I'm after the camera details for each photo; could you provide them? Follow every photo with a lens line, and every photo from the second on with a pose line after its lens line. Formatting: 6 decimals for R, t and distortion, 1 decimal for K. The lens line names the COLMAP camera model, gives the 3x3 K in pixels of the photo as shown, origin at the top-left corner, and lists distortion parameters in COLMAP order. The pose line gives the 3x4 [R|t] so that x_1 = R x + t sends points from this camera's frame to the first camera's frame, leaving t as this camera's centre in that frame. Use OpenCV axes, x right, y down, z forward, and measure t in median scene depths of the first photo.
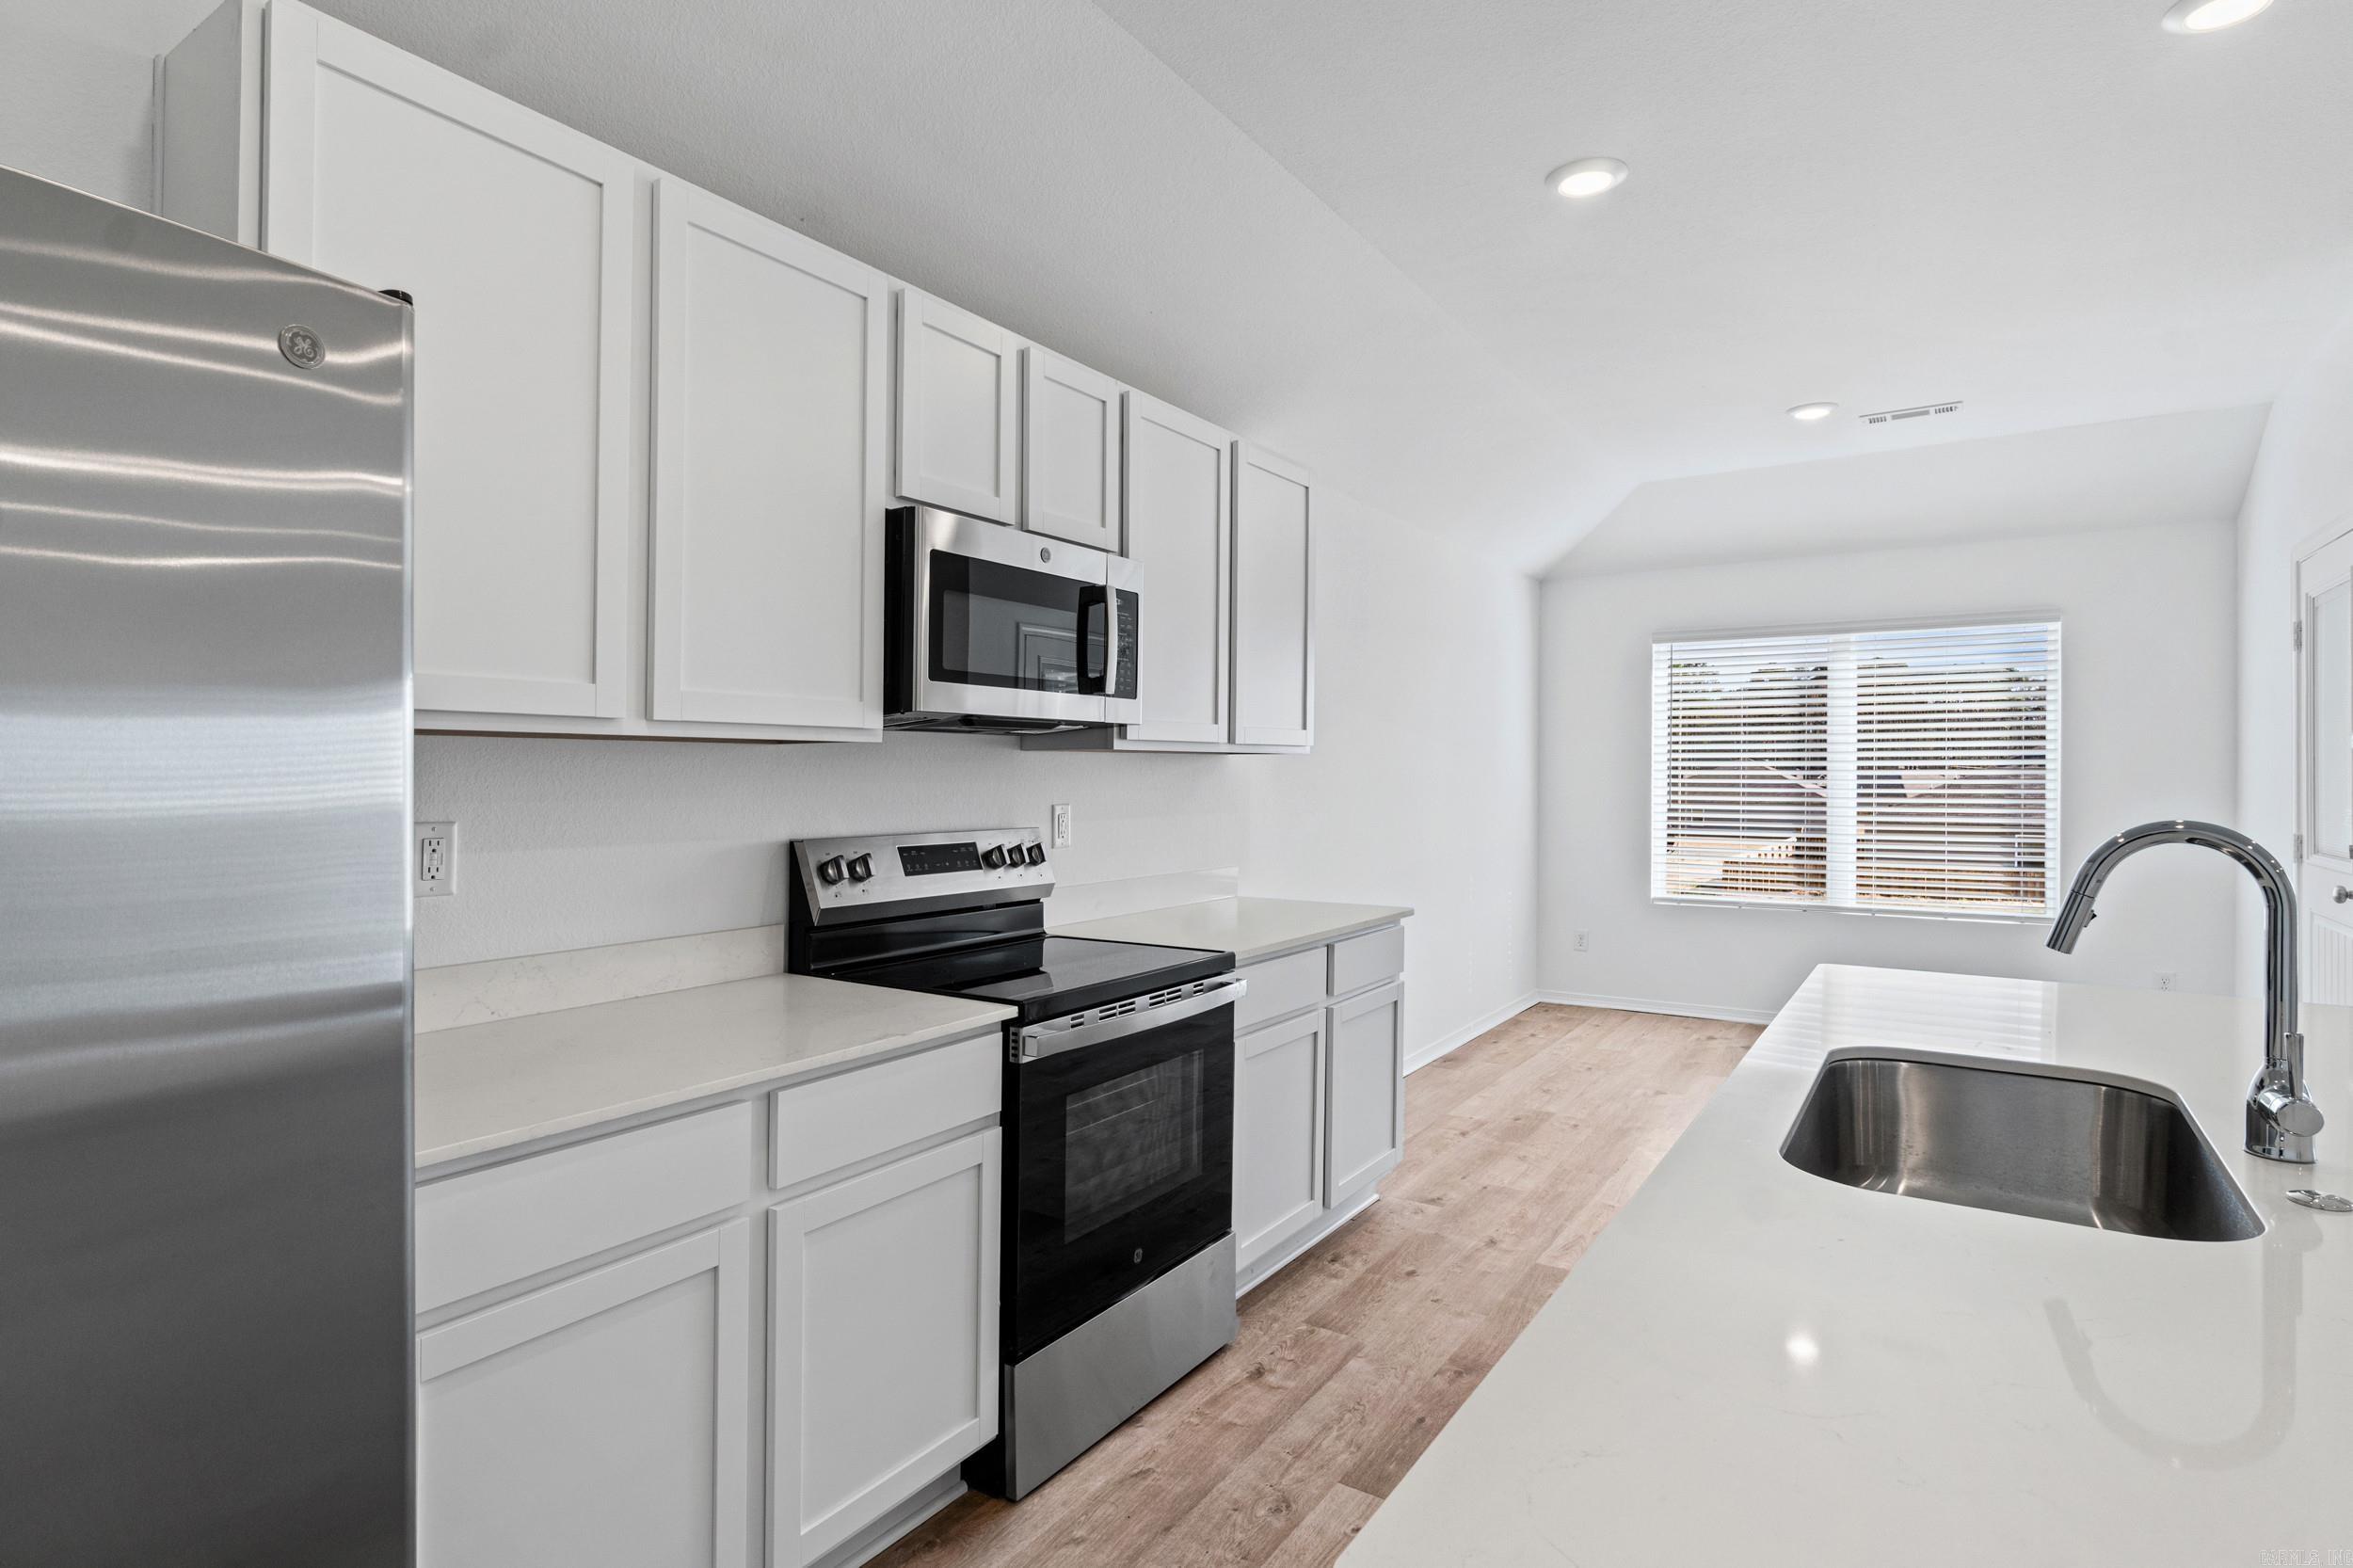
lens RADIAL K [[1189.6, 0, 1141.9], [0, 1189.6, 758.7], [0, 0, 1]] dist [-0.006825, 0.003507]
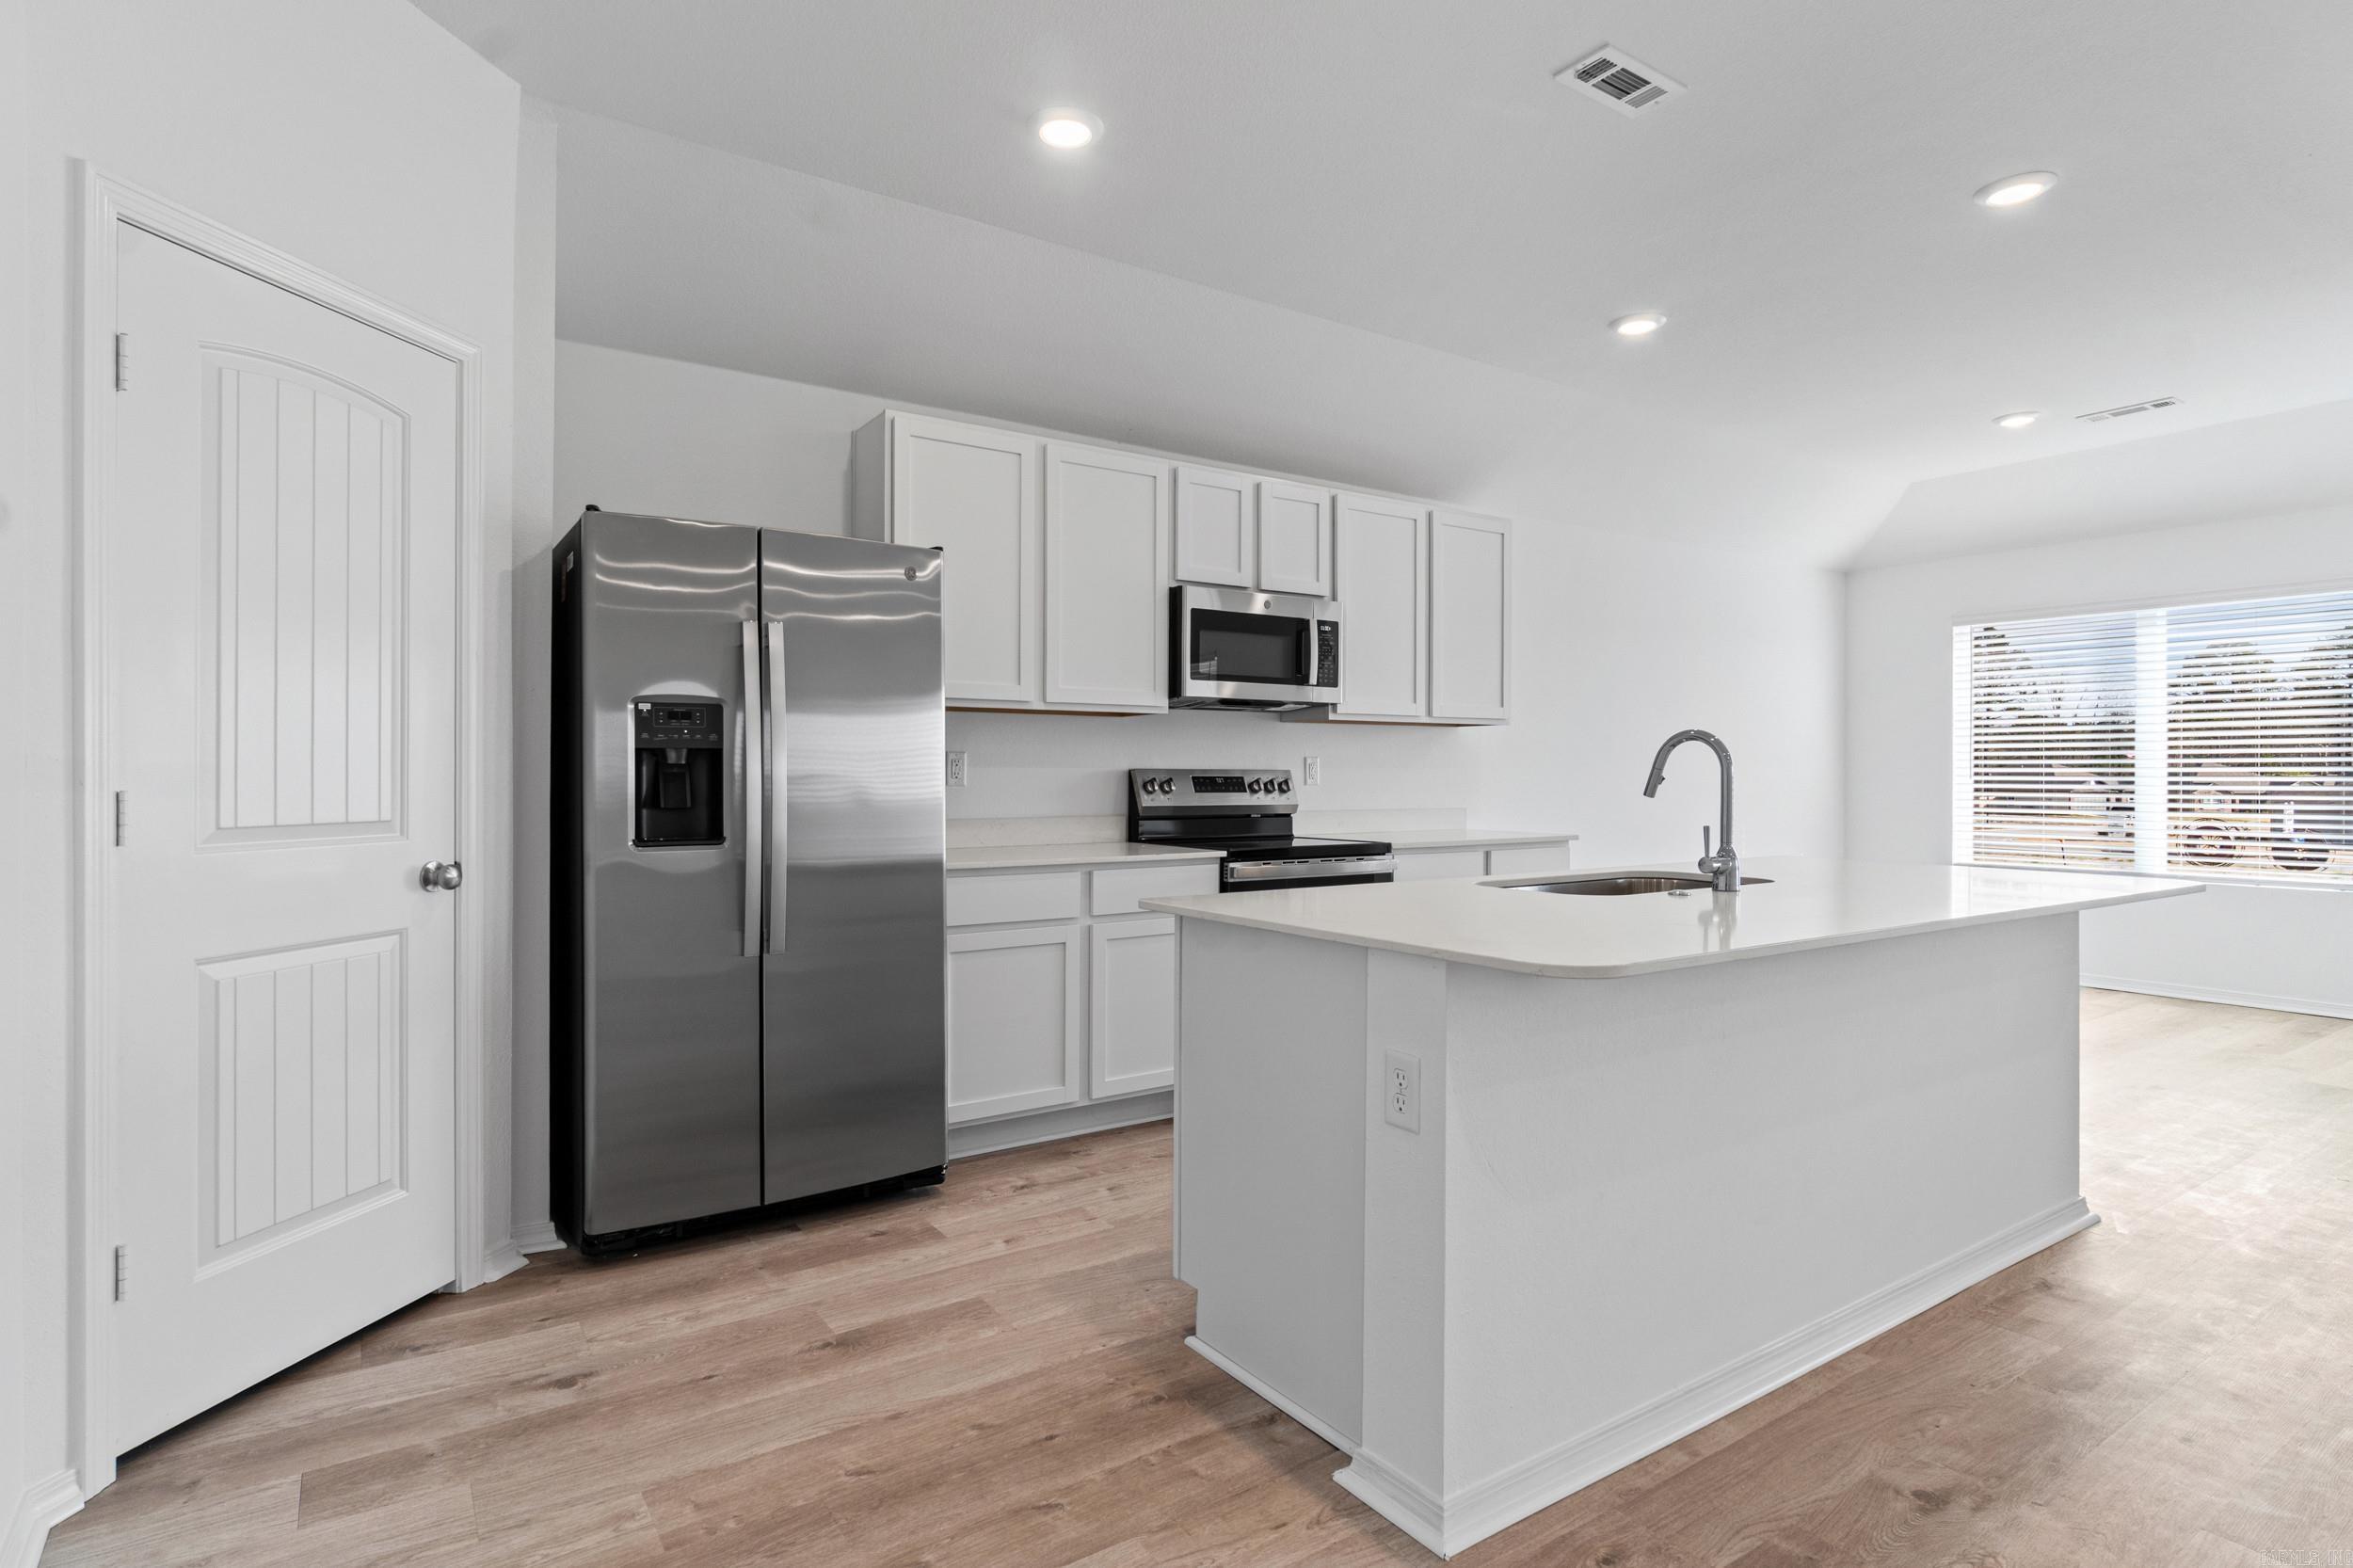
lens RADIAL K [[1189.6, 0, 1169.1], [0, 1189.6, 773.7], [0, 0, 1]] dist [-0.006825, 0.003507]
pose [[0.929062, -0.000472, -0.369924, 0.434891], [0.004717, 0.999933, 0.010569, 0.055861], [0.369895, -0.011564, 0.929002, -0.670017]]
